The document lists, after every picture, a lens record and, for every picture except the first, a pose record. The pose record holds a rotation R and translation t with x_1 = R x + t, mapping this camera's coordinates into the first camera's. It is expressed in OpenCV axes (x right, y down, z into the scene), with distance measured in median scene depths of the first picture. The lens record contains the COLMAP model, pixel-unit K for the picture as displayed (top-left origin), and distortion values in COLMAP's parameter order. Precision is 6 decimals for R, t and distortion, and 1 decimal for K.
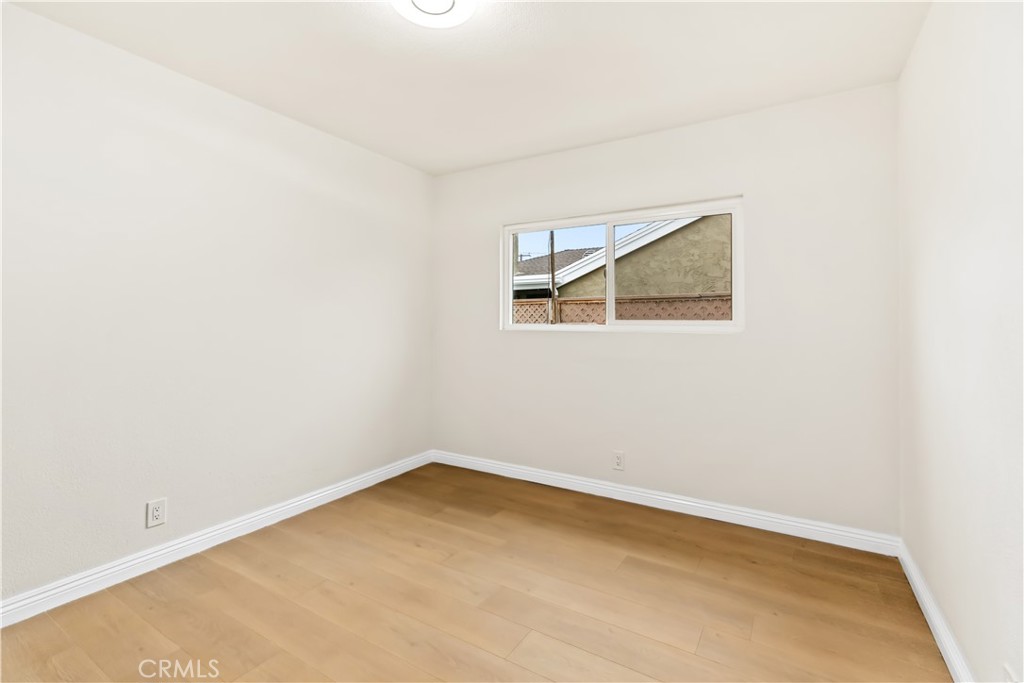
lens RADIAL K [[465.2, 0, 507.0], [0, 465.2, 326.8], [0, 0, 1]] dist [0.004159, 0.000825]
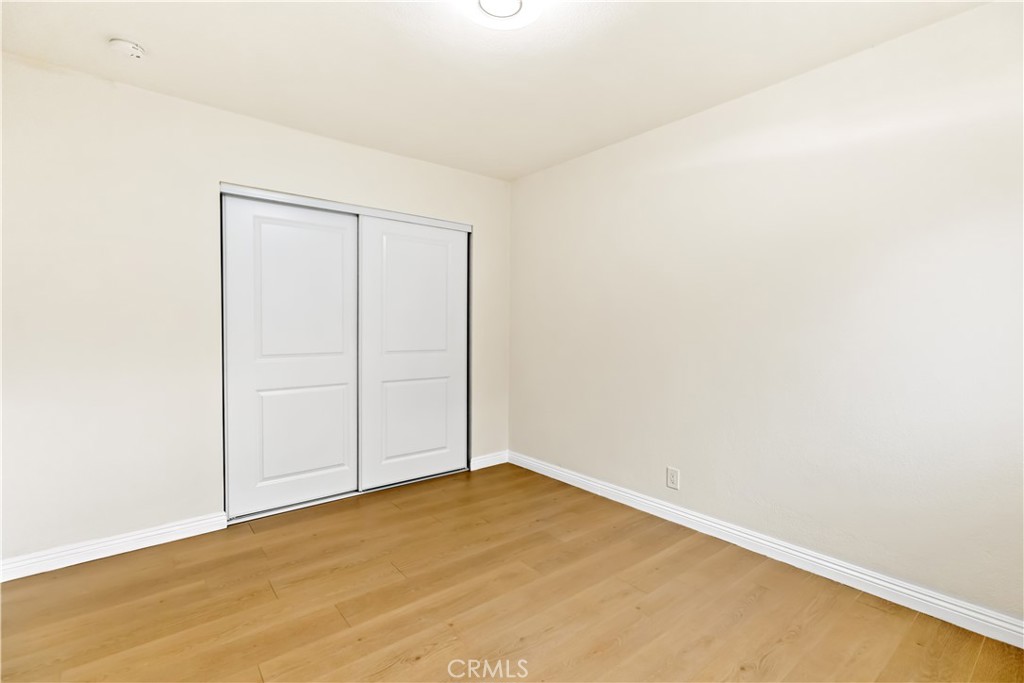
lens RADIAL K [[465.2, 0, 507.0], [0, 465.2, 326.8], [0, 0, 1]] dist [0.004159, 0.000825]
pose [[-0.330971, -0.005467, -0.943625, 0.588189], [-0.017454, 0.999848, 0.000329, -0.001476], [0.943480, 0.016579, -0.331016, 0.984567]]
